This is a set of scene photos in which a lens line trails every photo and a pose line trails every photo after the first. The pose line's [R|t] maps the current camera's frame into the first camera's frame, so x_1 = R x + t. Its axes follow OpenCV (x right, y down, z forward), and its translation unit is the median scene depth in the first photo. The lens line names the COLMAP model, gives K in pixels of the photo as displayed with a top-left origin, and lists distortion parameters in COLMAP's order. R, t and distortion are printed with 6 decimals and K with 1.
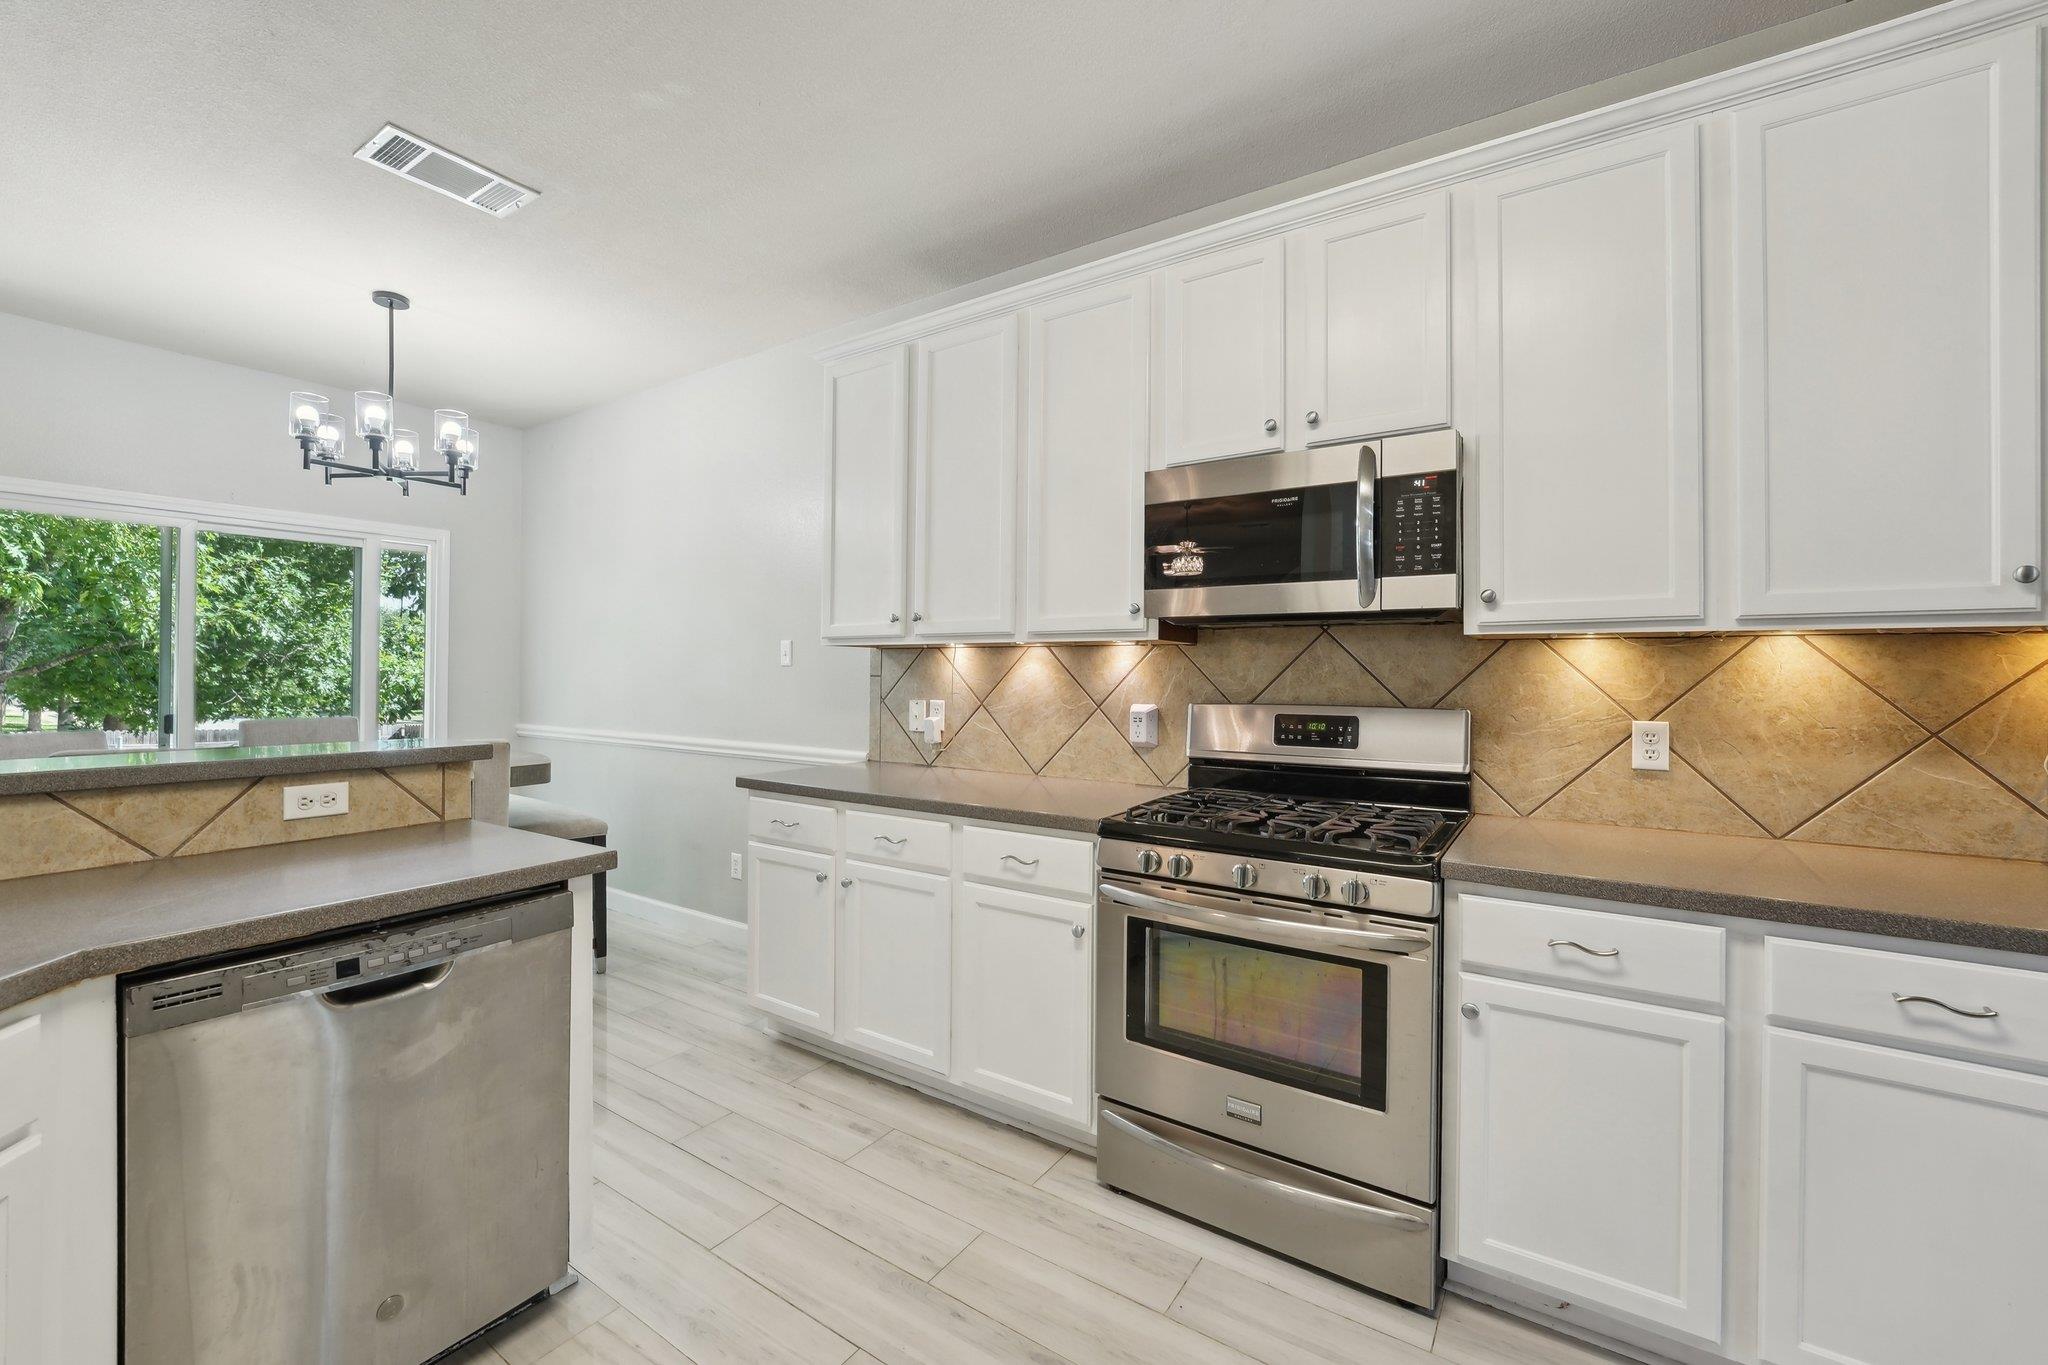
lens RADIAL K [[842.5, 0, 1022.0], [0, 842.5, 664.8], [0, 0, 1]] dist [-0.023461, -0.000216]
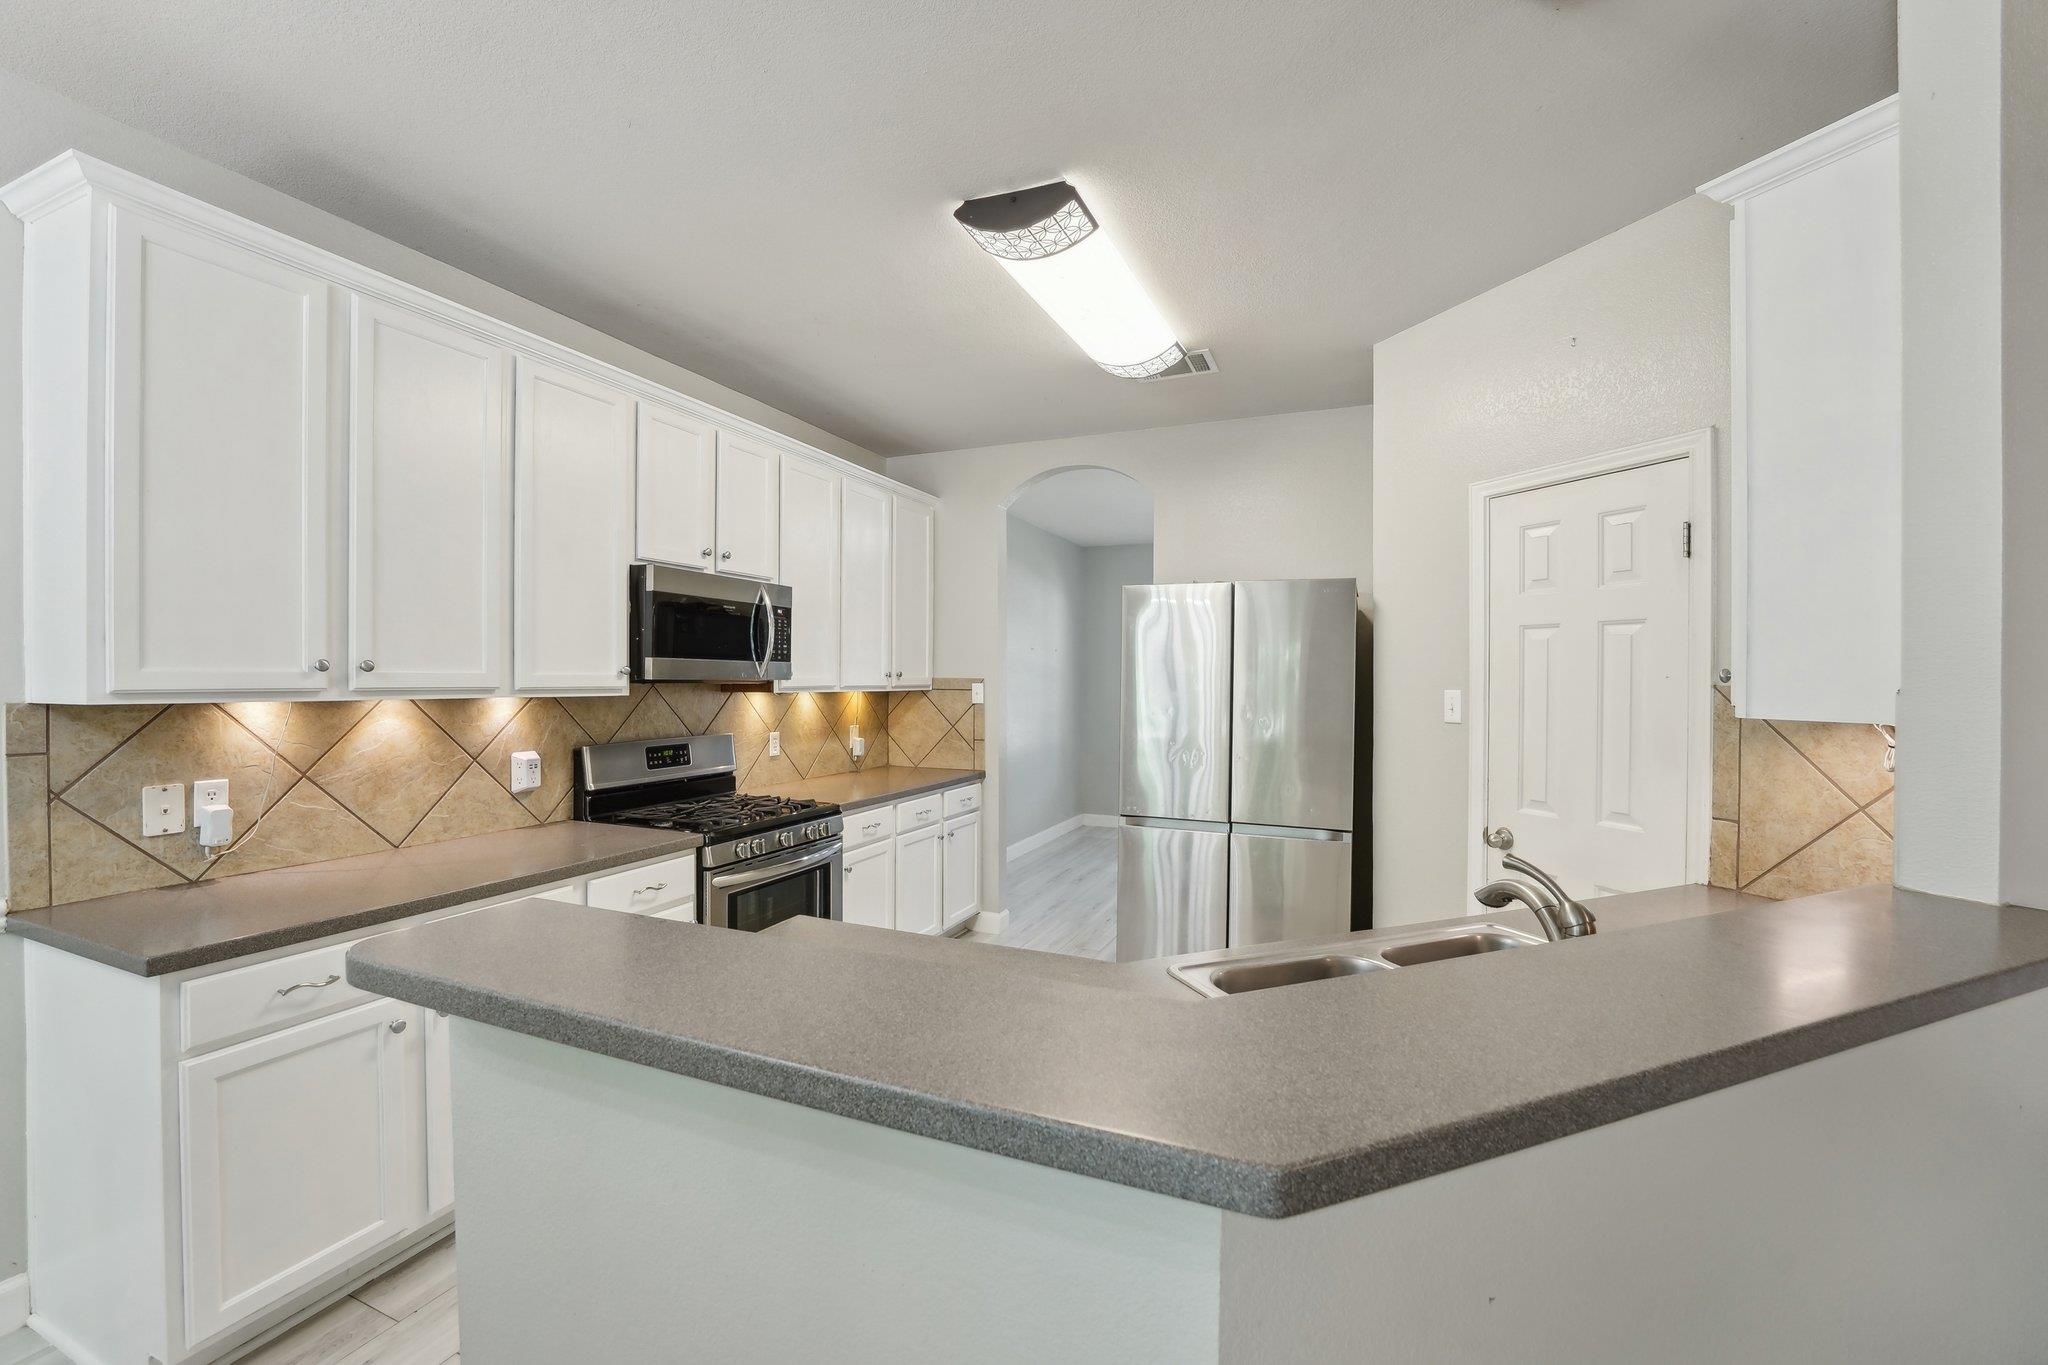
lens RADIAL K [[842.5, 0, 1008.7], [0, 842.5, 690.1], [0, 0, 1]] dist [-0.023461, -0.000216]
pose [[-0.183545, -0.020546, 0.982797, -0.932713], [-0.016028, 0.999711, 0.017906, -0.055678], [-0.982881, -0.012465, -0.183821, 0.547737]]
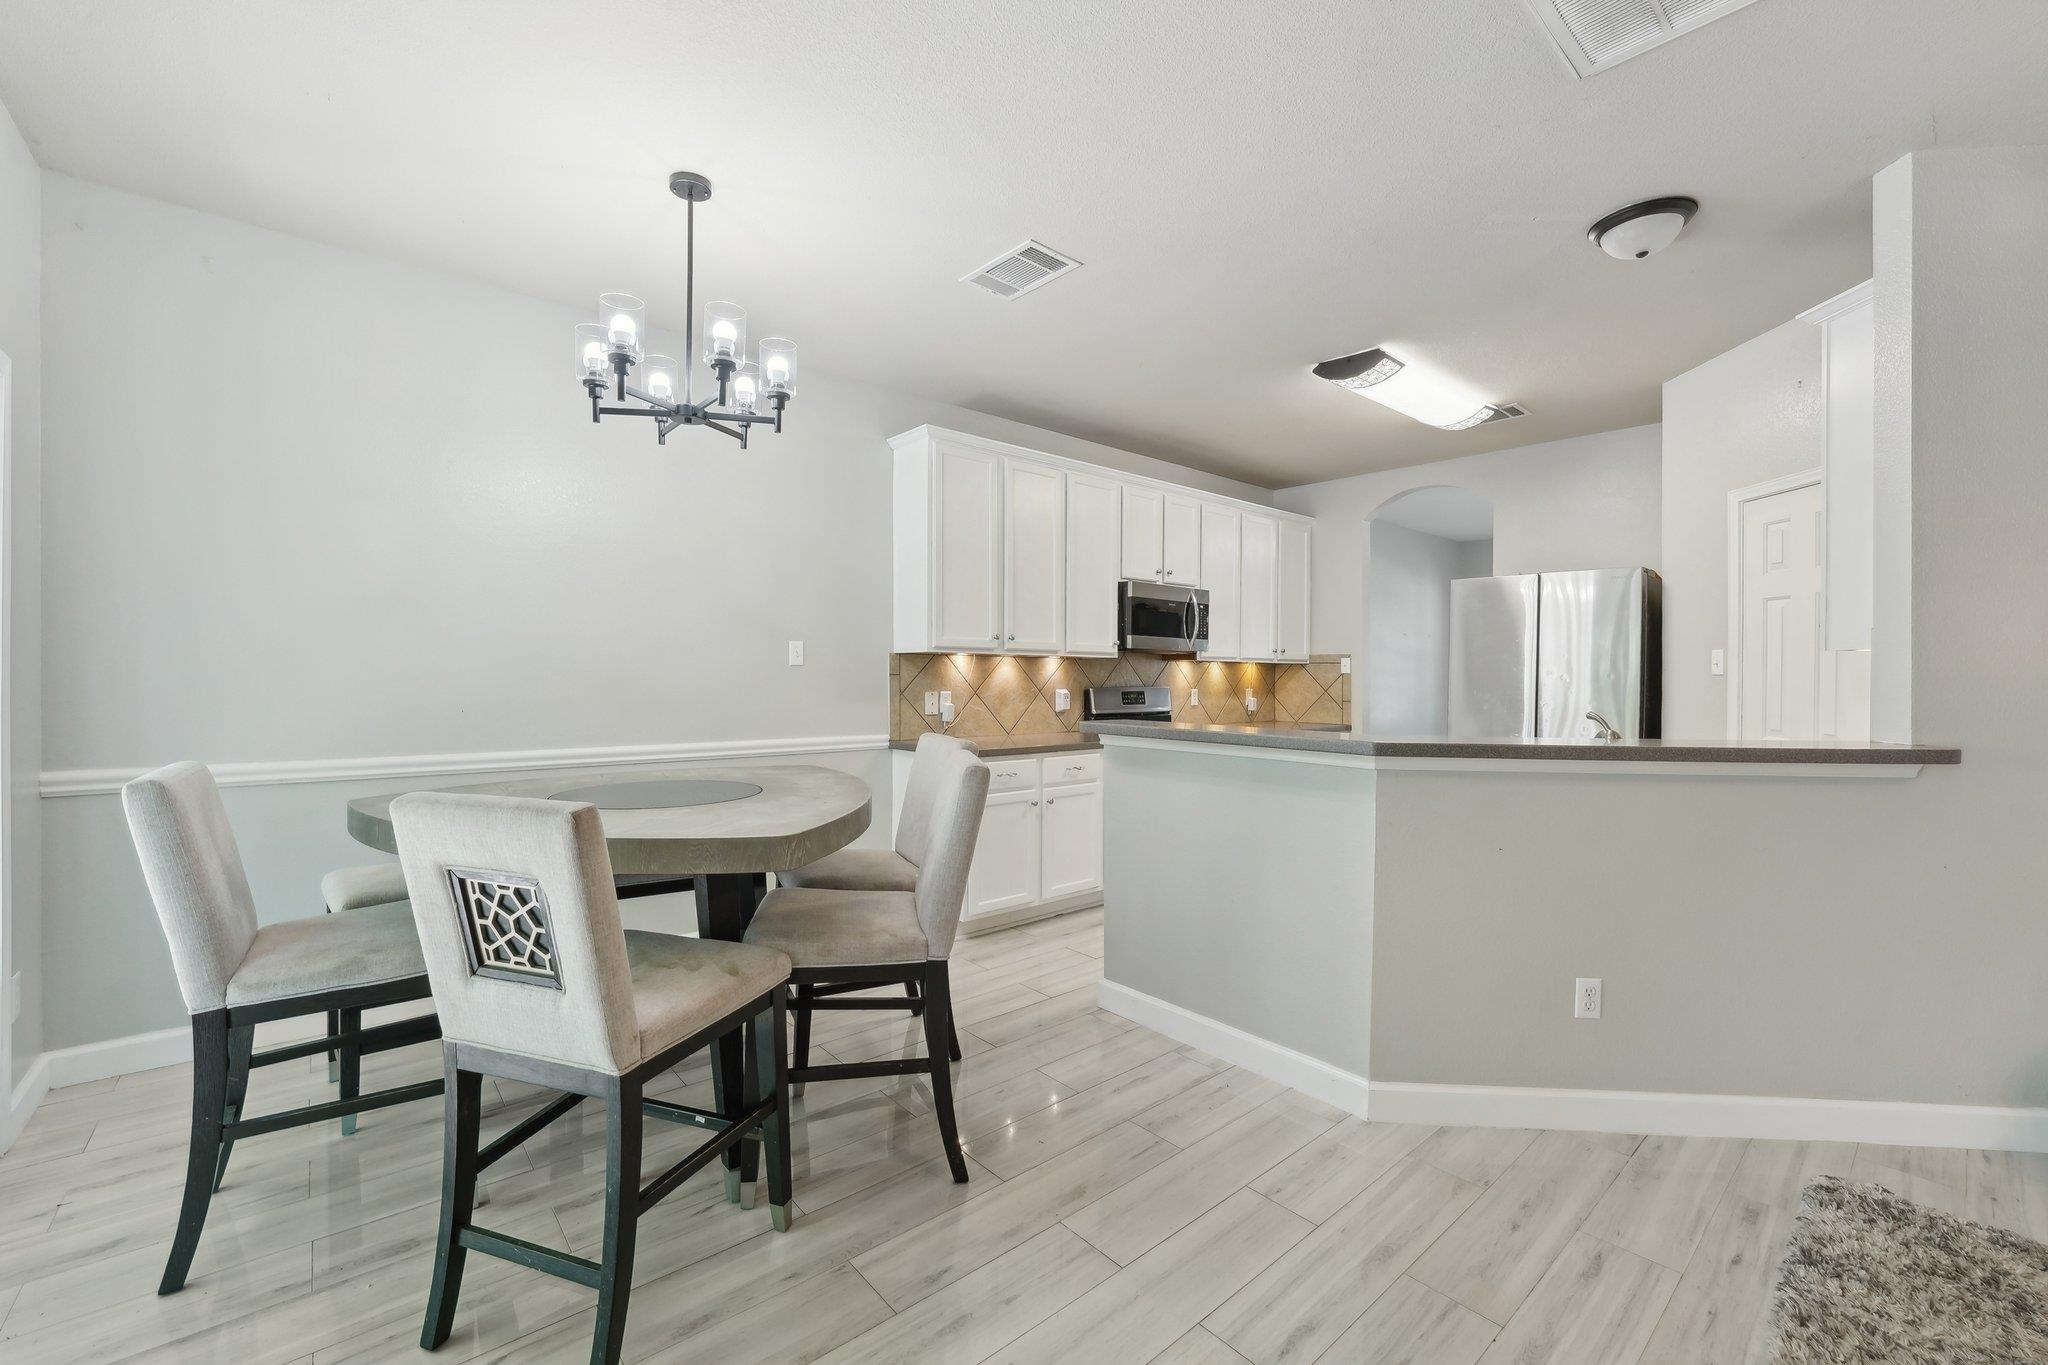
lens RADIAL K [[842.5, 0, 1015.9], [0, 842.5, 682.6], [0, 0, 1]] dist [-0.023461, -0.000216]
pose [[0.257909, -0.012437, 0.966089, -1.586710], [-0.015274, 0.999740, 0.016947, 0.000713], [-0.966049, -0.019127, 0.257651, 0.564813]]
